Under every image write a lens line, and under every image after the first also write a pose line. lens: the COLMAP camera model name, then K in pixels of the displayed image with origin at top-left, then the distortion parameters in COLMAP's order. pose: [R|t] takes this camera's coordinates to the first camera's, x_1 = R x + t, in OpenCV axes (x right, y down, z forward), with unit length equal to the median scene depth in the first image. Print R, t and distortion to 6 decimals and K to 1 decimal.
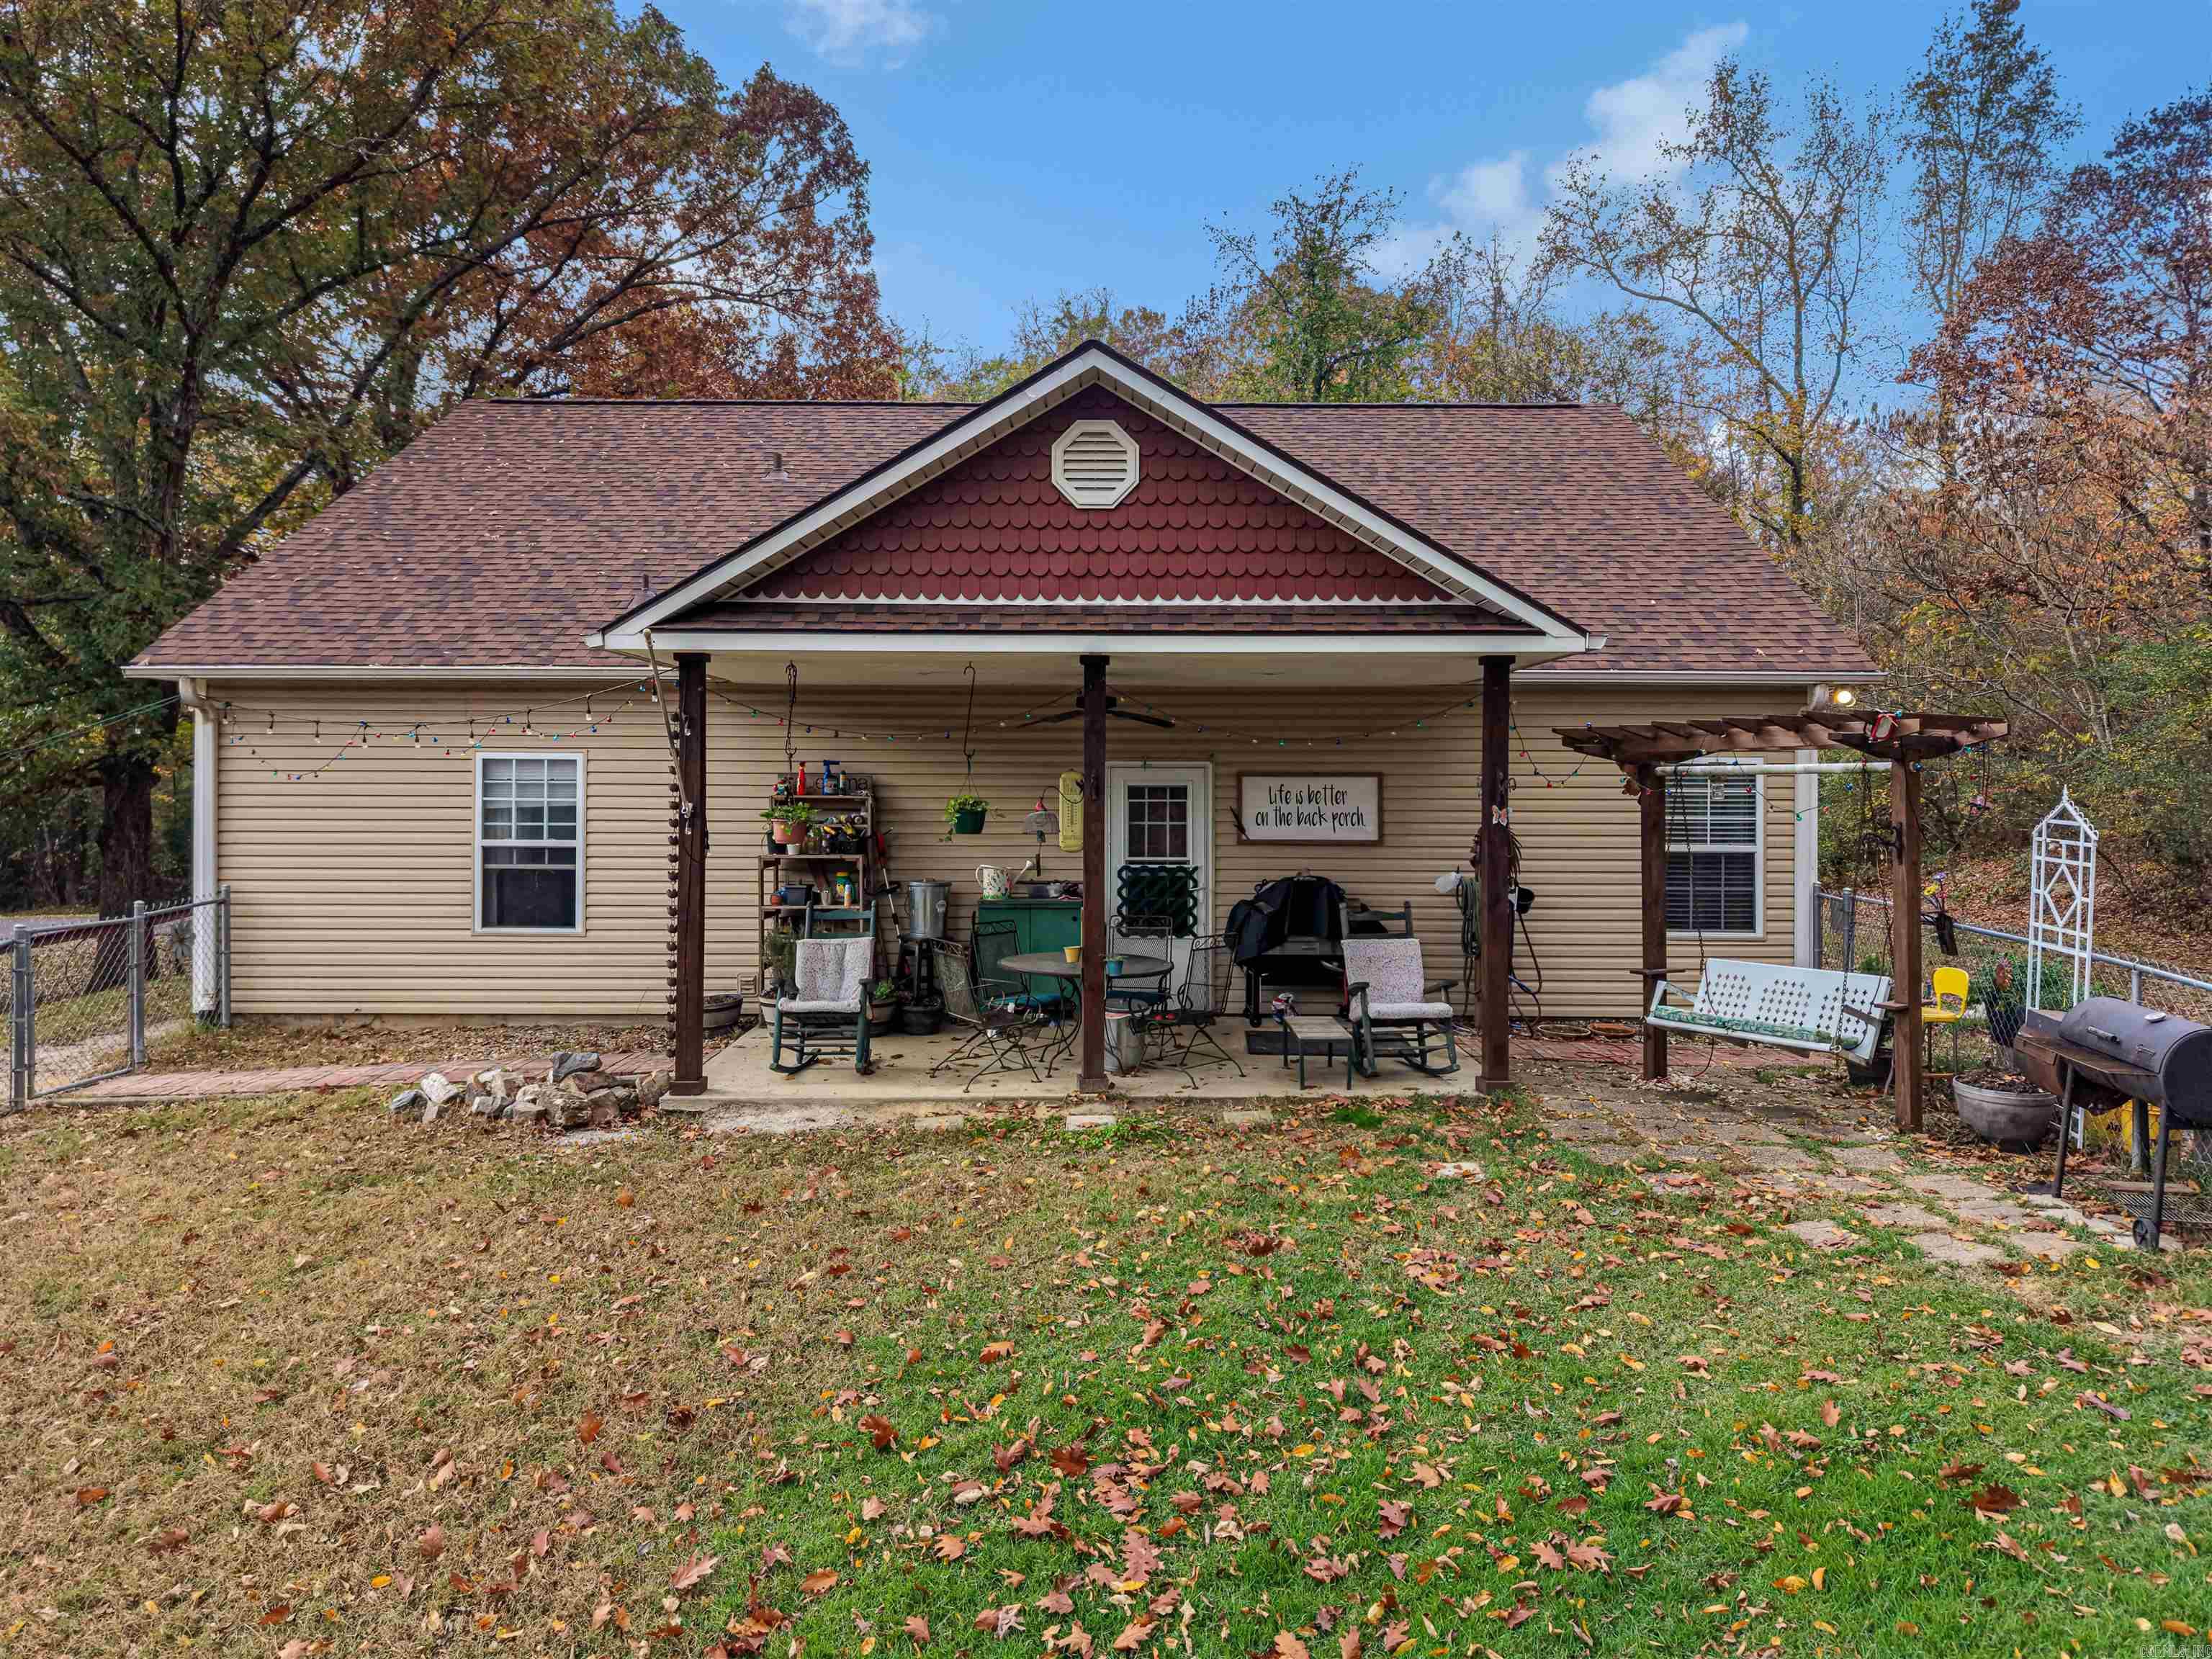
lens RADIAL K [[1485.9, 0, 1108.8], [0, 1485.9, 910.3], [0, 0, 1]] dist [0.009661, -0.003677]
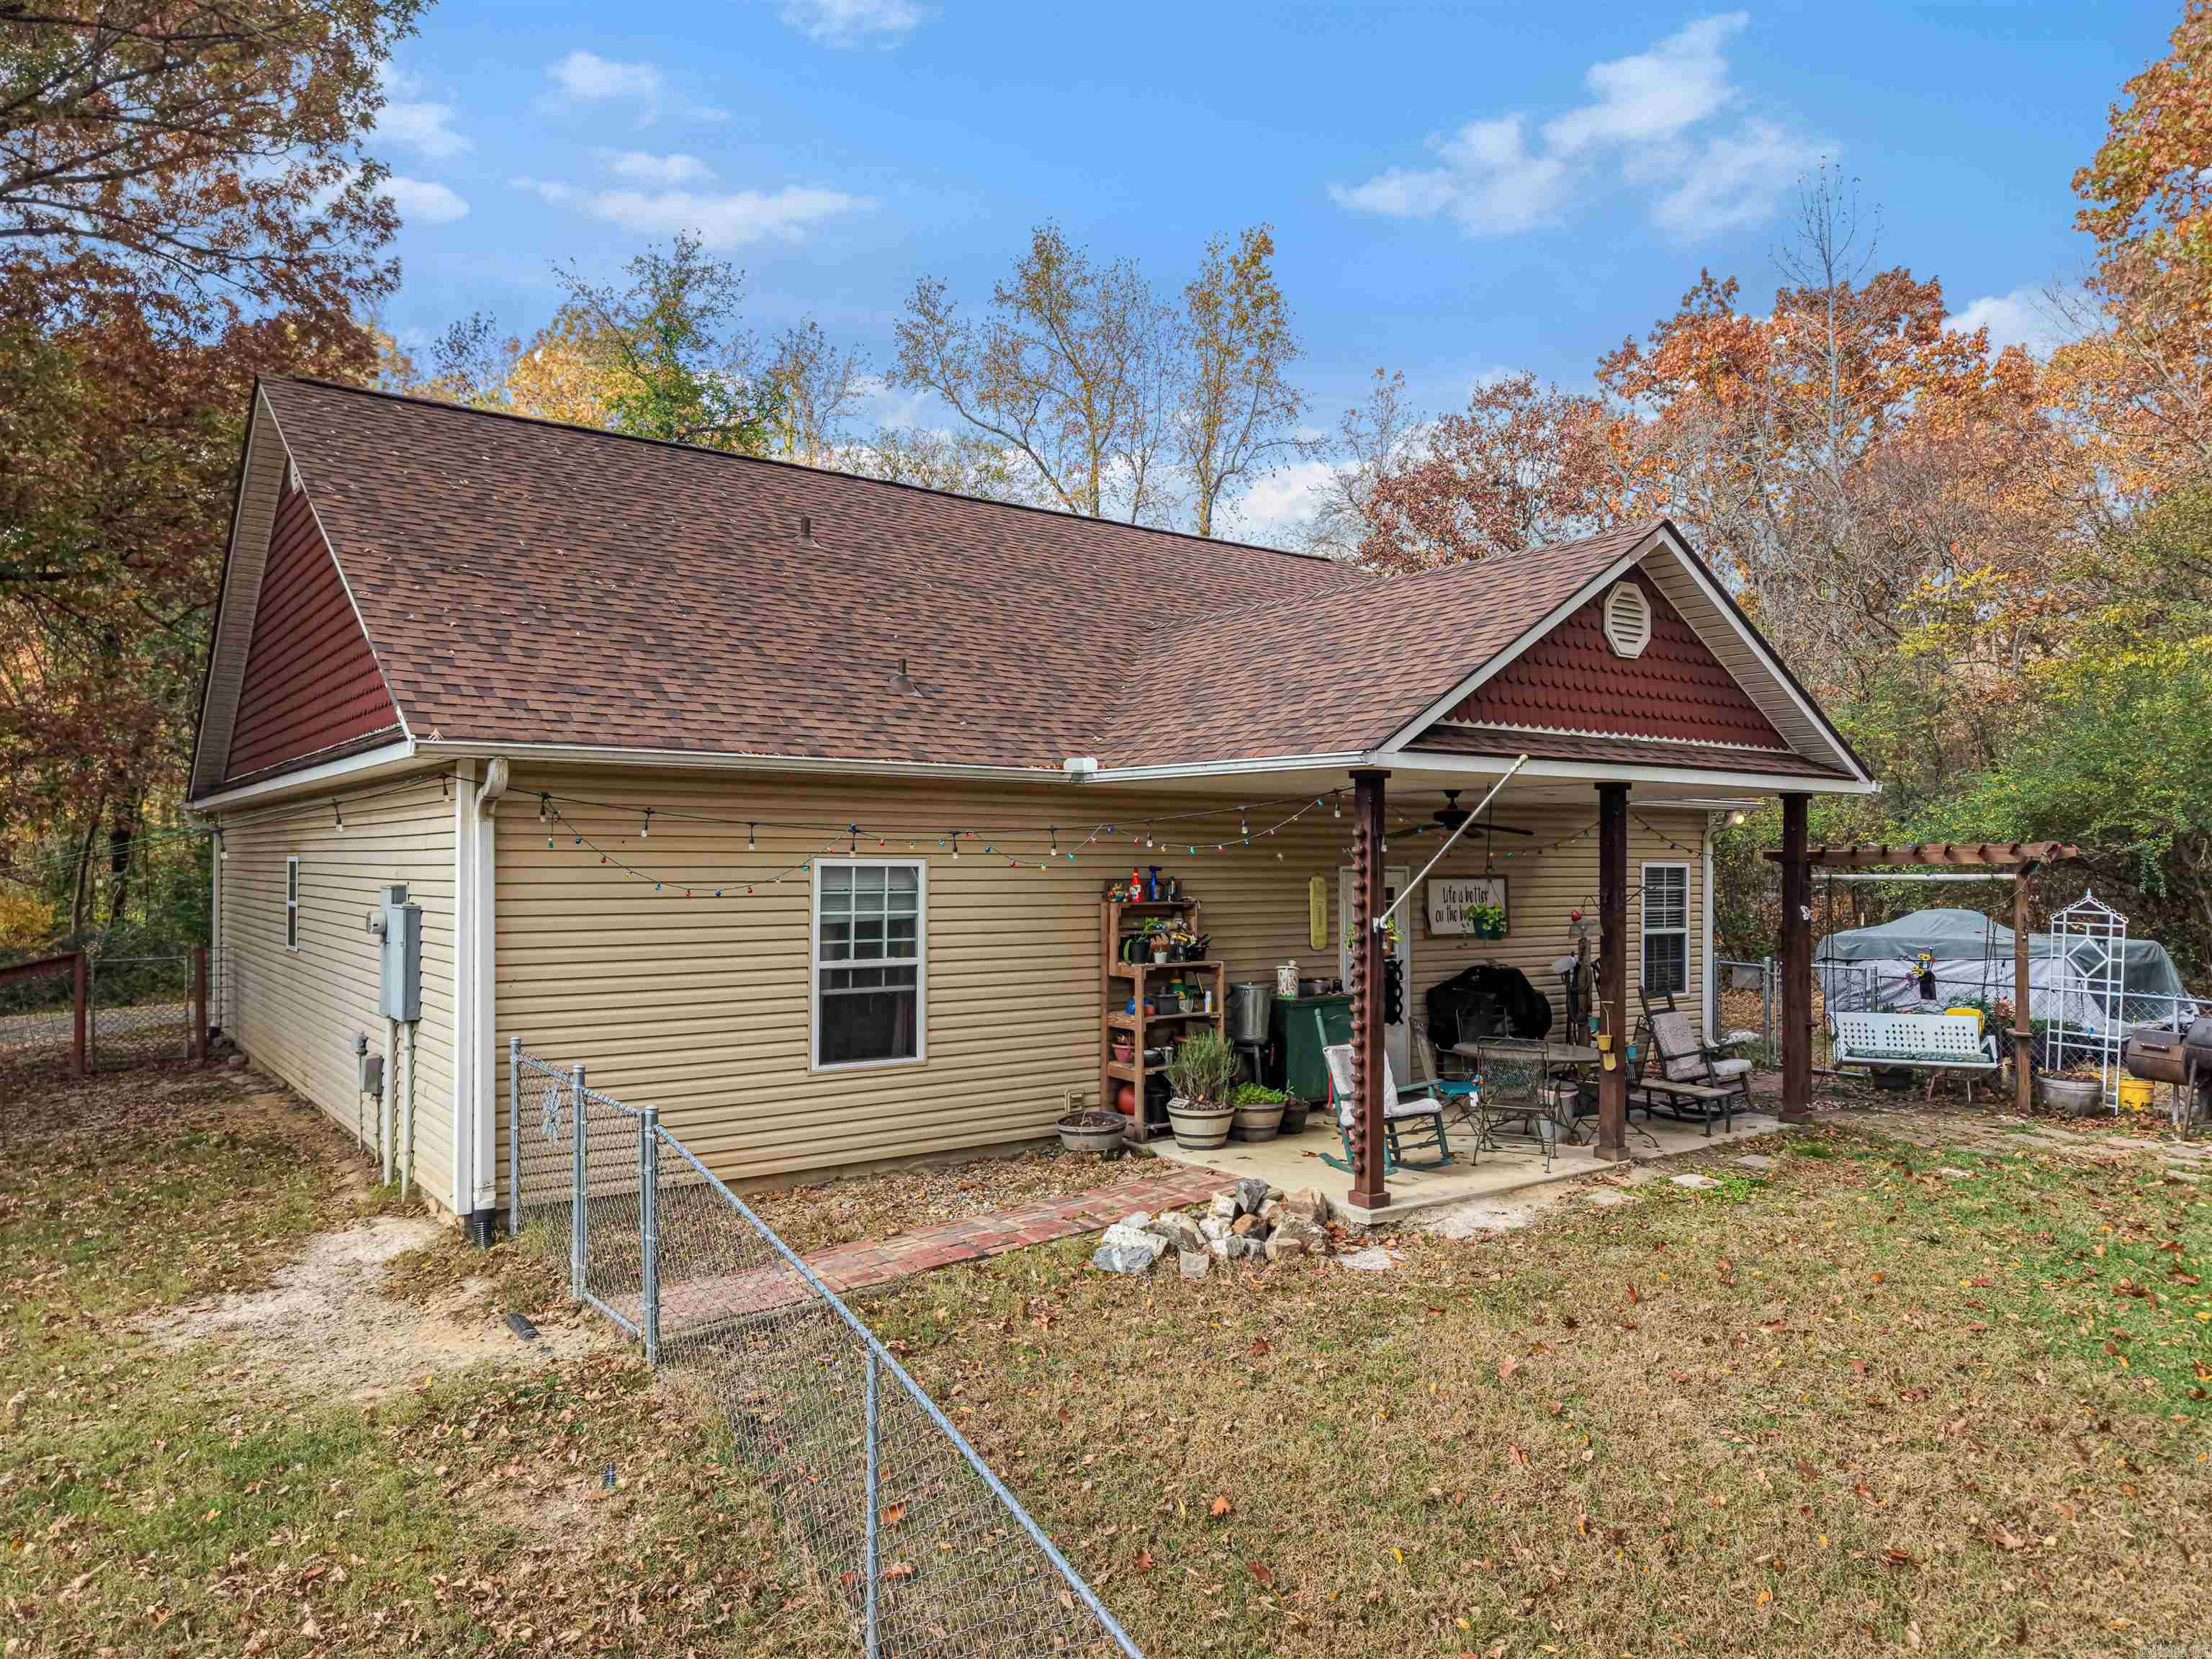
lens RADIAL K [[1470.9, 0, 1111.4], [0, 1470.9, 991.6], [0, 0, 1]] dist [0.002885, -0.000848]
pose [[0.817707, -0.051514, 0.573325, -0.767869], [0.048849, 0.998605, 0.020055, -0.039040], [-0.573559, 0.011607, 0.819082, 0.218643]]
